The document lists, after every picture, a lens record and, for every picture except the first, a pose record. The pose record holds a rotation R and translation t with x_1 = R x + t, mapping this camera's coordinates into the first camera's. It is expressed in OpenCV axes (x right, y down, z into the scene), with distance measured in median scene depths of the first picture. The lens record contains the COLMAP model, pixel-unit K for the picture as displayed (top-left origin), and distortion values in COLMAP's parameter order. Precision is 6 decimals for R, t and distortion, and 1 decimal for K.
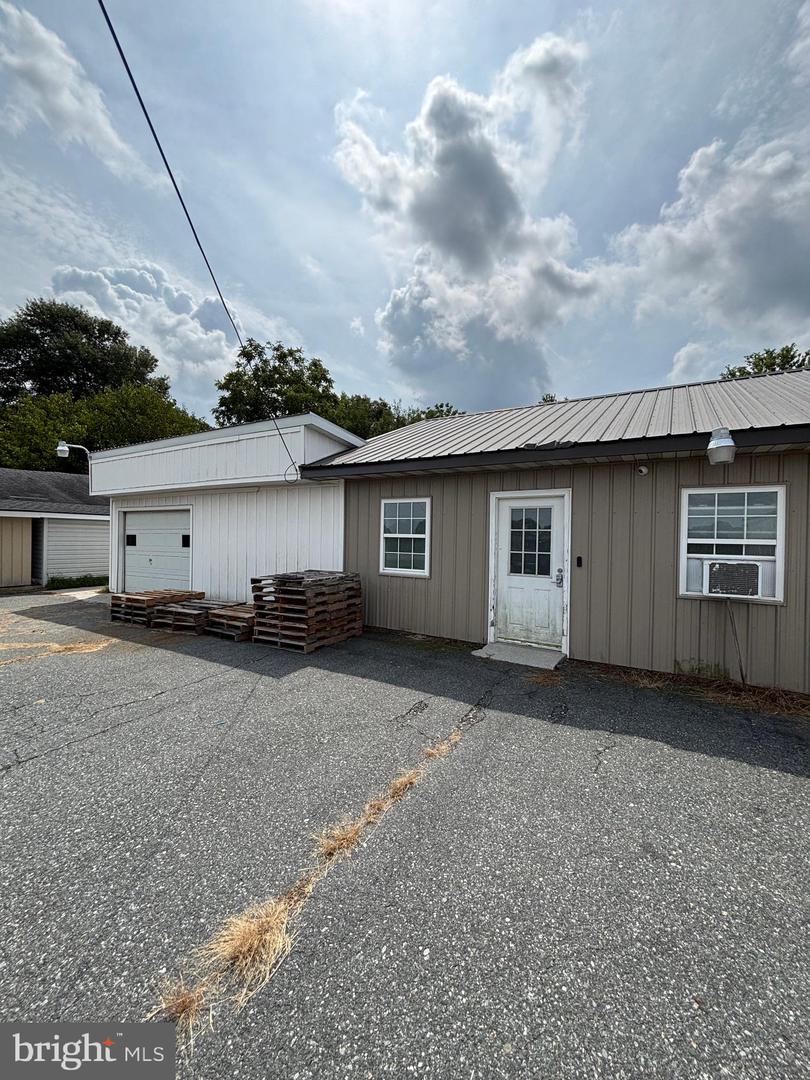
lens RADIAL K [[436.9, 0, 404.8], [0, 436.9, 536.5], [0, 0, 1]] dist [0.001239, -0.000317]
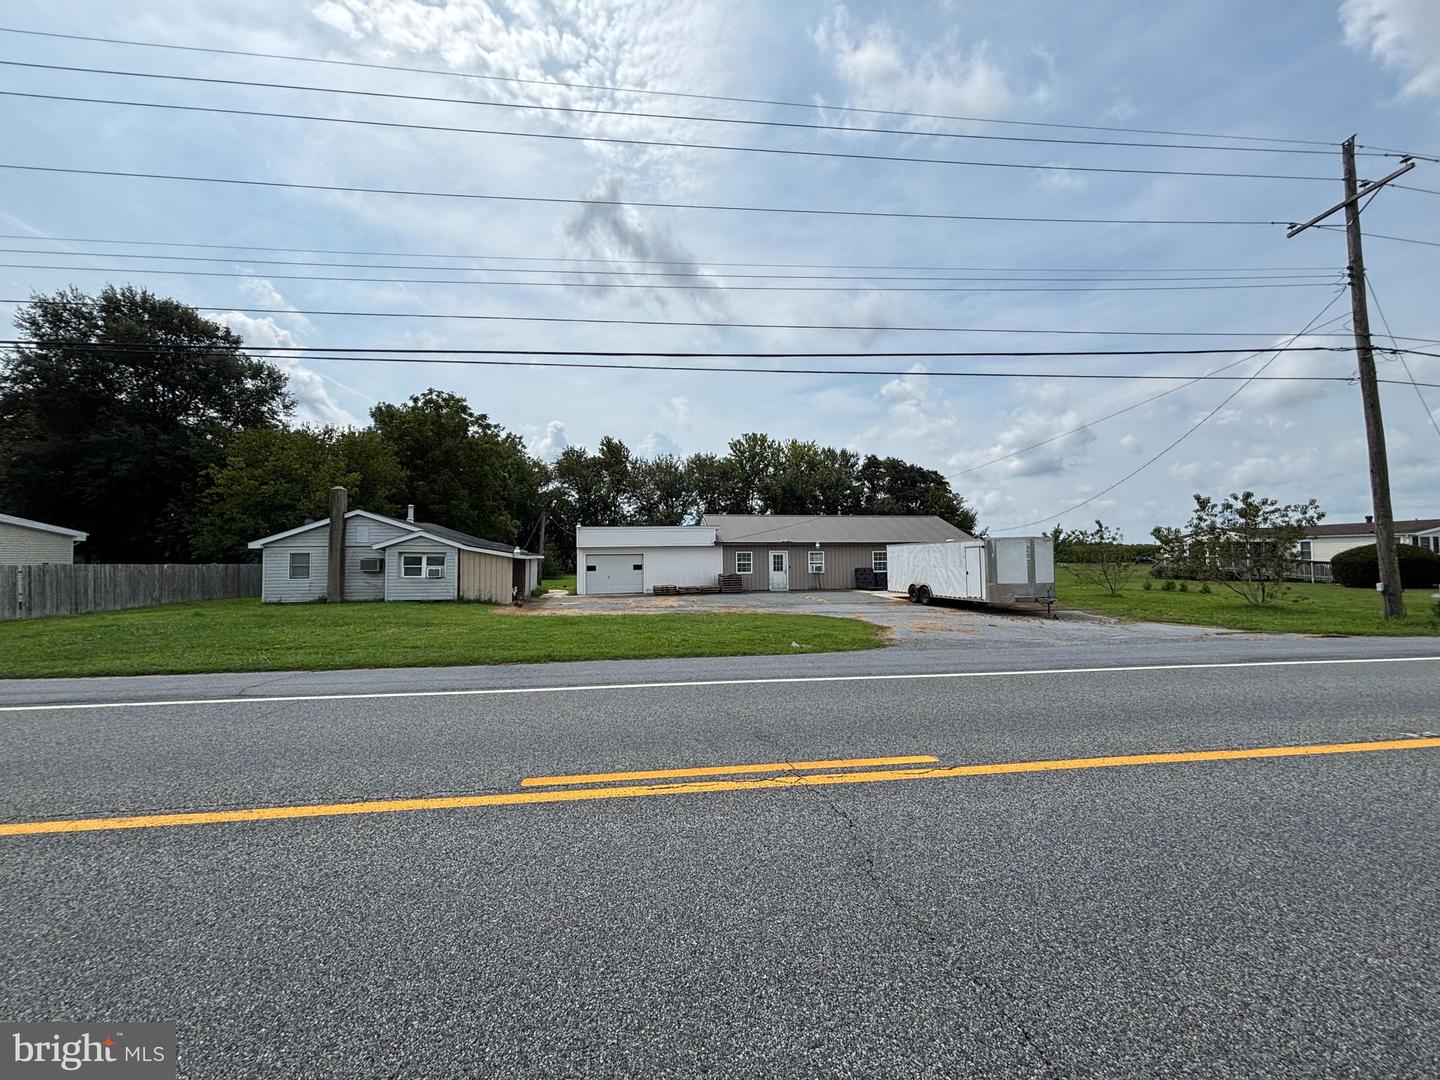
lens RADIAL K [[582.5, 0, 721.2], [0, 582.5, 533.9], [0, 0, 1]] dist [0.001239, -0.000317]
pose [[0.747987, 0.003299, 0.663706, -3.110121], [0.019970, 0.999423, -0.027474, -0.102185], [-0.663413, 0.033805, 0.747489, -2.271714]]
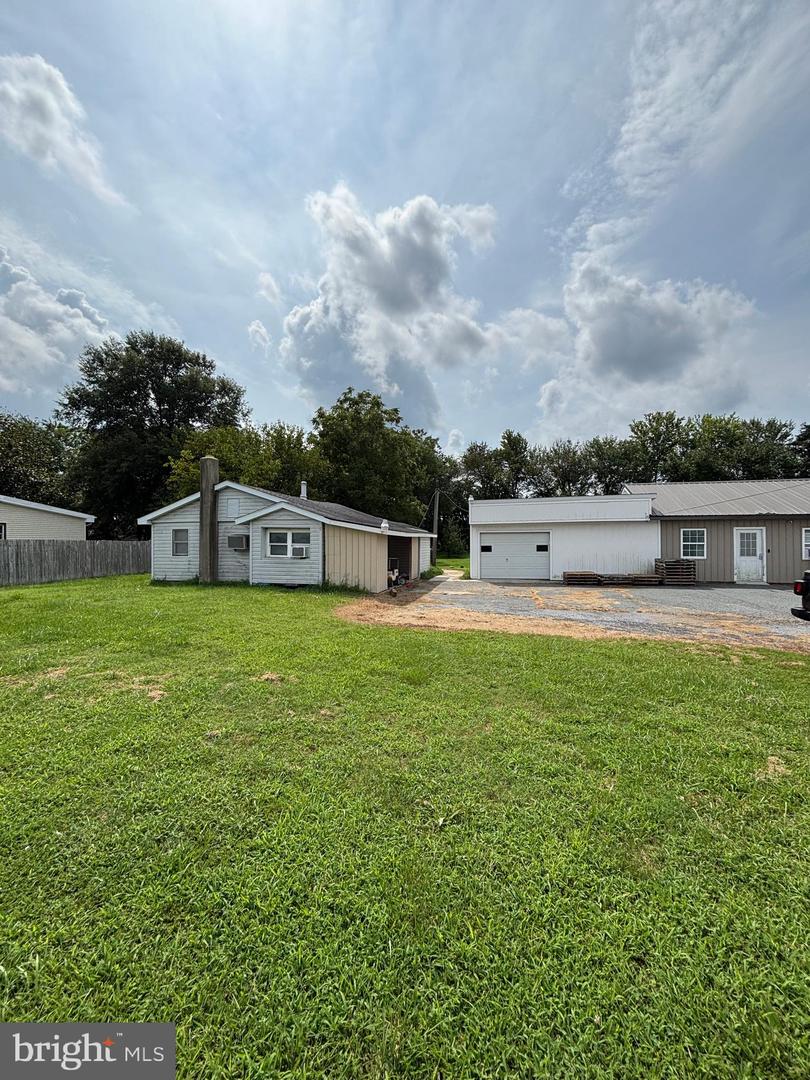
lens RADIAL K [[436.9, 0, 407.3], [0, 436.9, 539.0], [0, 0, 1]] dist [0.001239, -0.000317]
pose [[0.953861, -0.018808, 0.299659, -2.295198], [0.019058, 0.999816, 0.002088, -0.062697], [-0.299643, 0.003720, 0.954044, -0.911749]]
